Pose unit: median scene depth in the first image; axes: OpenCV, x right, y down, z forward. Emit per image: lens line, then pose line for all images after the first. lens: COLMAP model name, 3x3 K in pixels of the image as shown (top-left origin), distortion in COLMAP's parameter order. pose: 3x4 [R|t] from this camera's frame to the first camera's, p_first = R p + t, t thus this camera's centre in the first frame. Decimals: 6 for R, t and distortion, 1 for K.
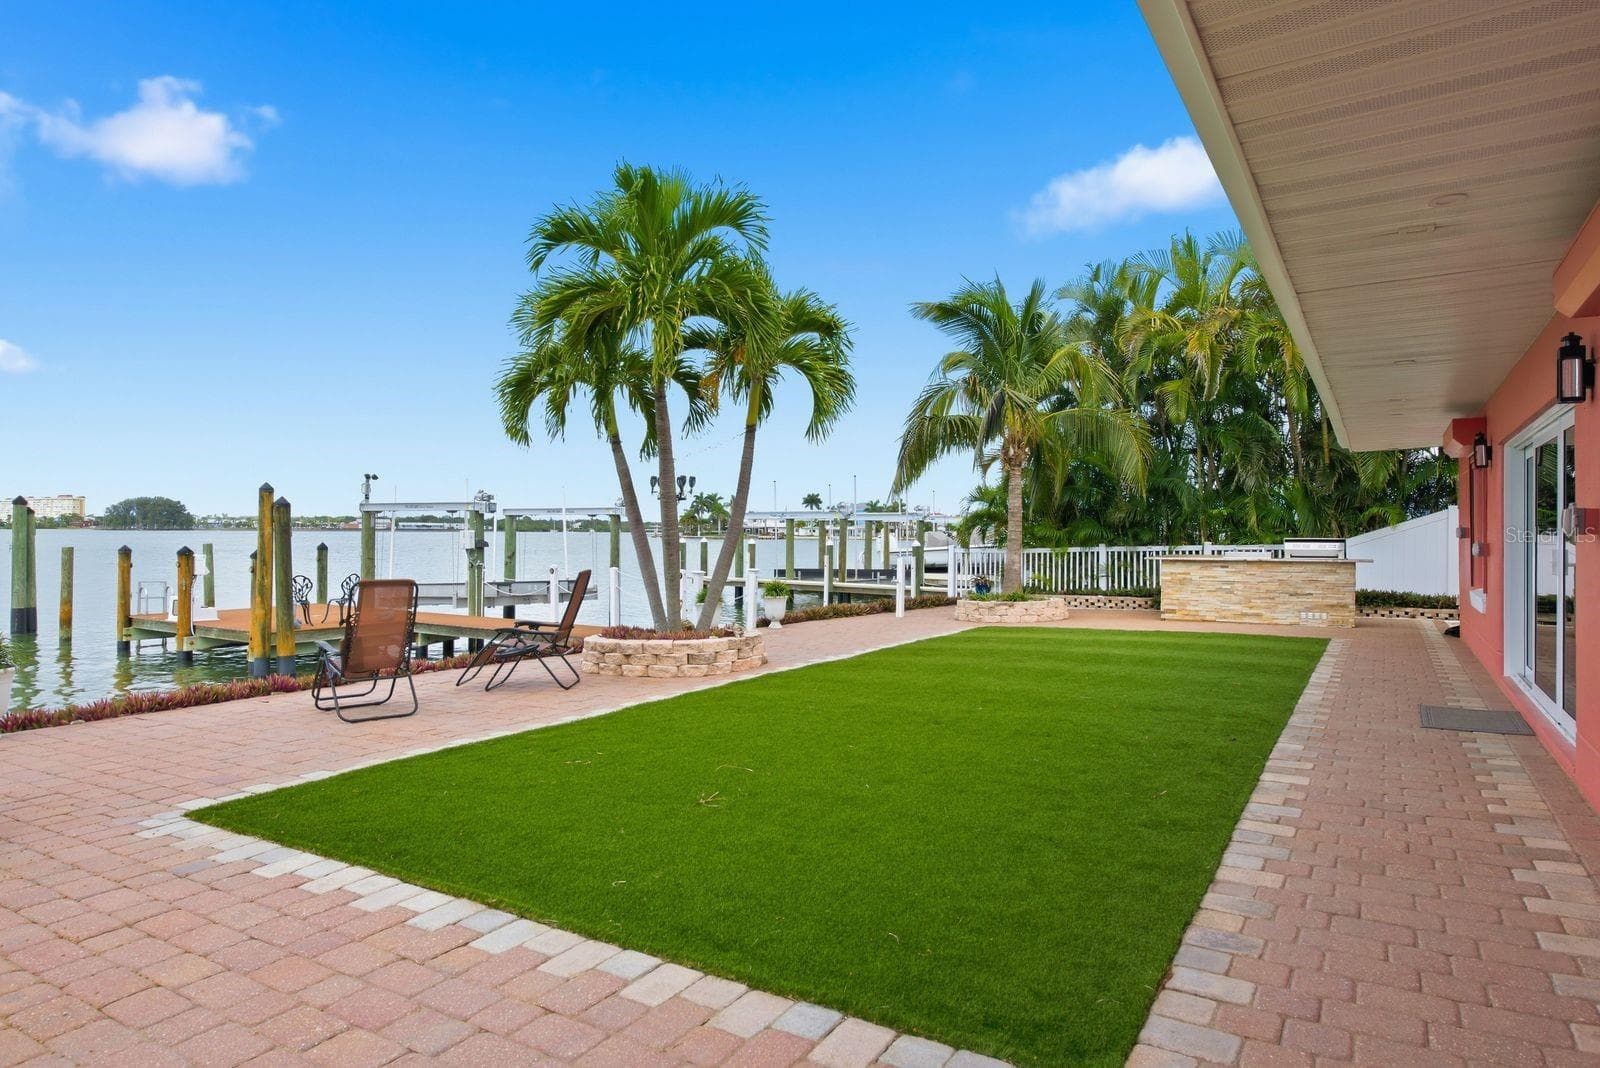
lens RADIAL K [[935.4, 0, 796.3], [0, 935.4, 537.3], [0, 0, 1]] dist [0.005674, -0.000774]
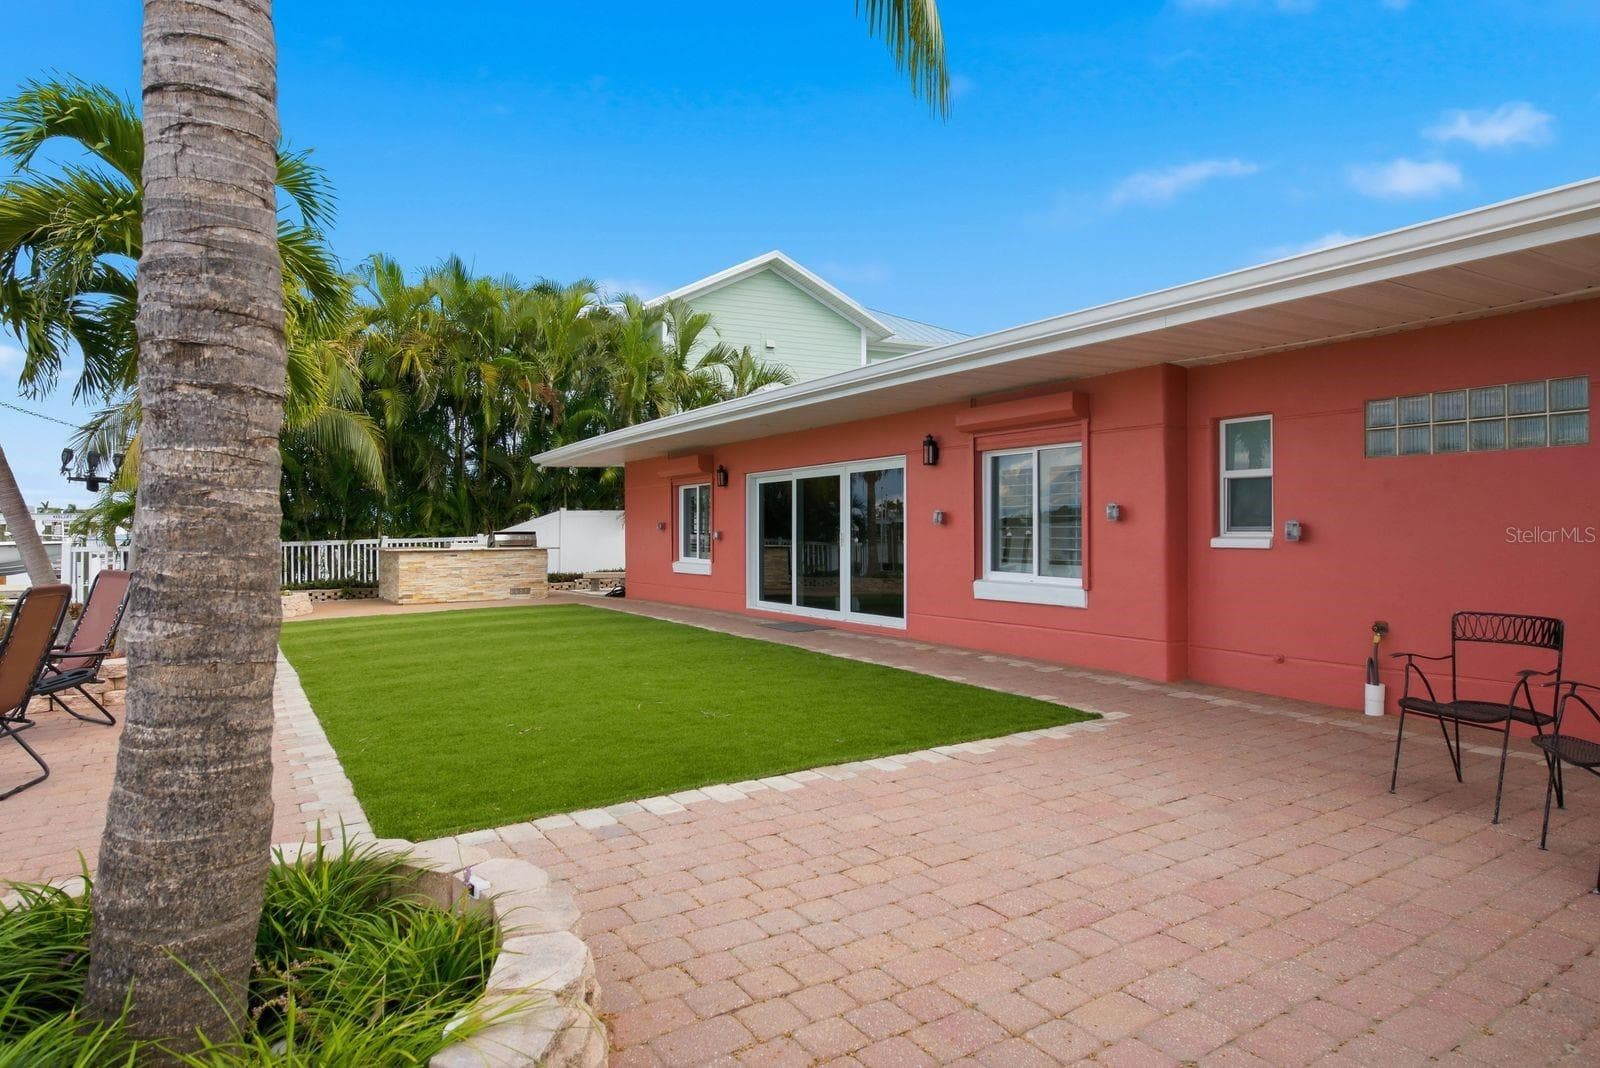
lens RADIAL K [[935.4, 0, 800.6], [0, 935.4, 531.8], [0, 0, 1]] dist [0.005674, -0.000774]
pose [[0.430577, -0.003202, 0.902548, -0.419598], [0.007635, 0.999971, -0.000094, 0.005401], [-0.902521, 0.006931, 0.430589, 0.100557]]
